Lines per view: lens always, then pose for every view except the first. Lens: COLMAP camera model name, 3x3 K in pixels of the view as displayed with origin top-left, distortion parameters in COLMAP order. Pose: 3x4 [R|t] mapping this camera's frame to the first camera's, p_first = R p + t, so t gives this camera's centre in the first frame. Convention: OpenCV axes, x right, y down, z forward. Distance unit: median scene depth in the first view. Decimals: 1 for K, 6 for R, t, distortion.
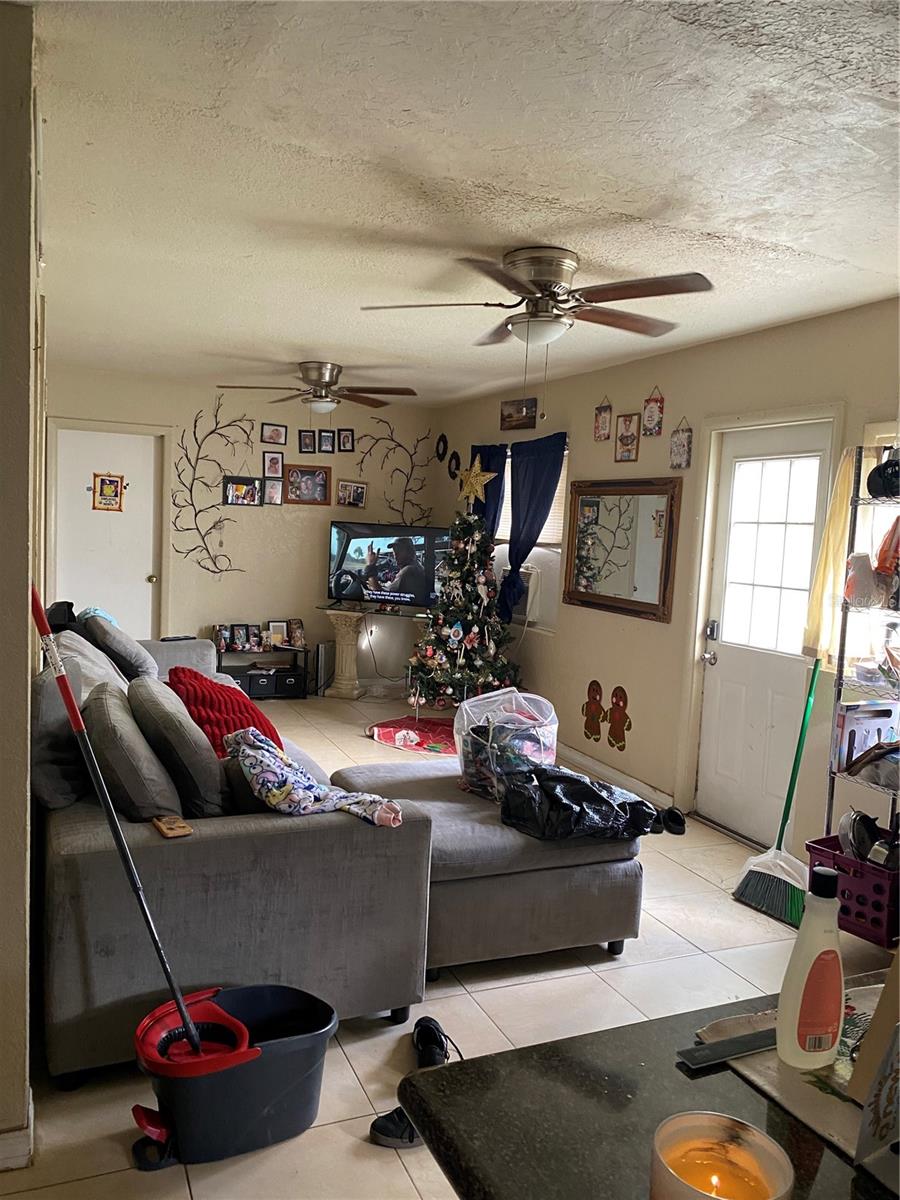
lens RADIAL K [[913.2, 0, 447.1], [0, 913.2, 604.1], [0, 0, 1]] dist [0.005667, -0.005627]
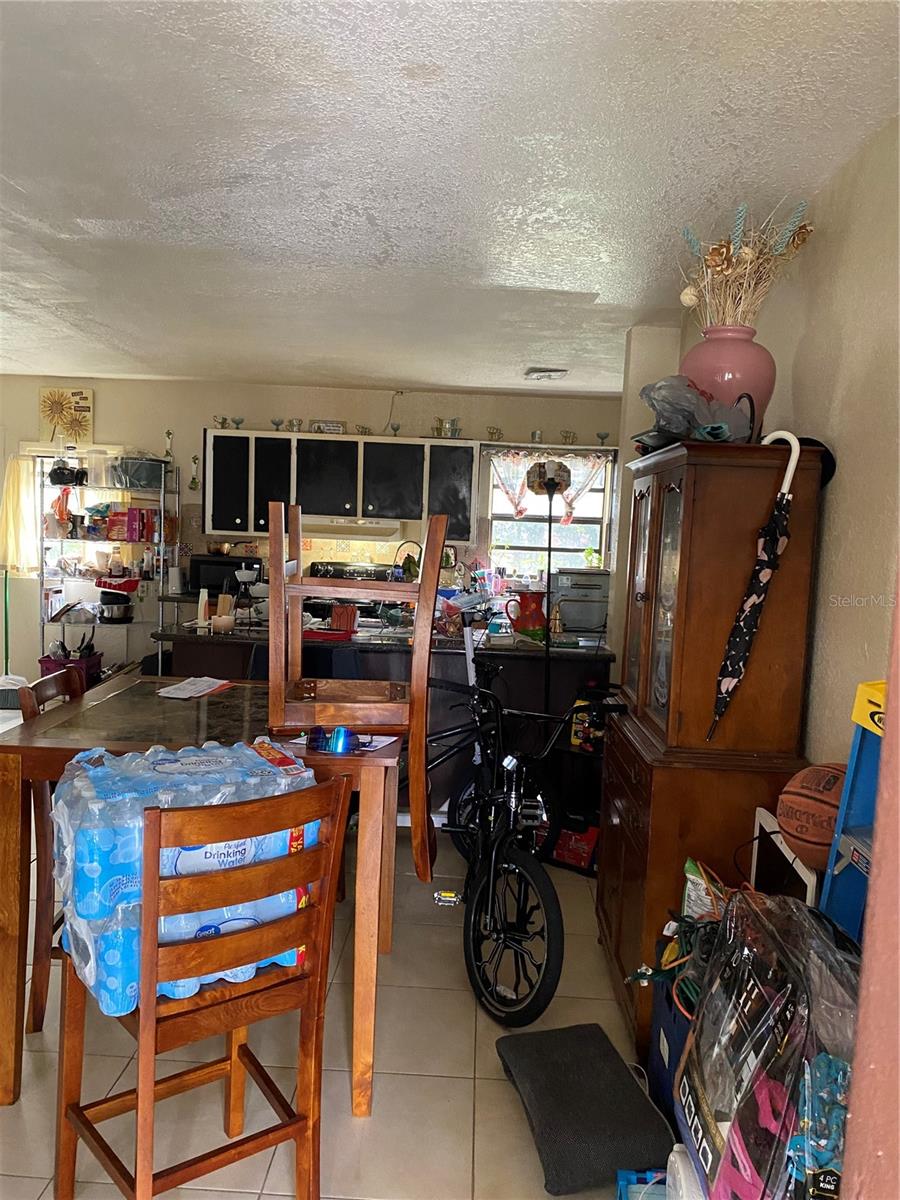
lens RADIAL K [[913.2, 0, 447.1], [0, 913.2, 604.1], [0, 0, 1]] dist [0.005667, -0.005627]
pose [[0.433190, -0.112144, 0.894299, -0.738385], [0.058160, 0.993639, 0.096429, 0.002250], [-0.899424, 0.010240, 0.436957, -0.499870]]
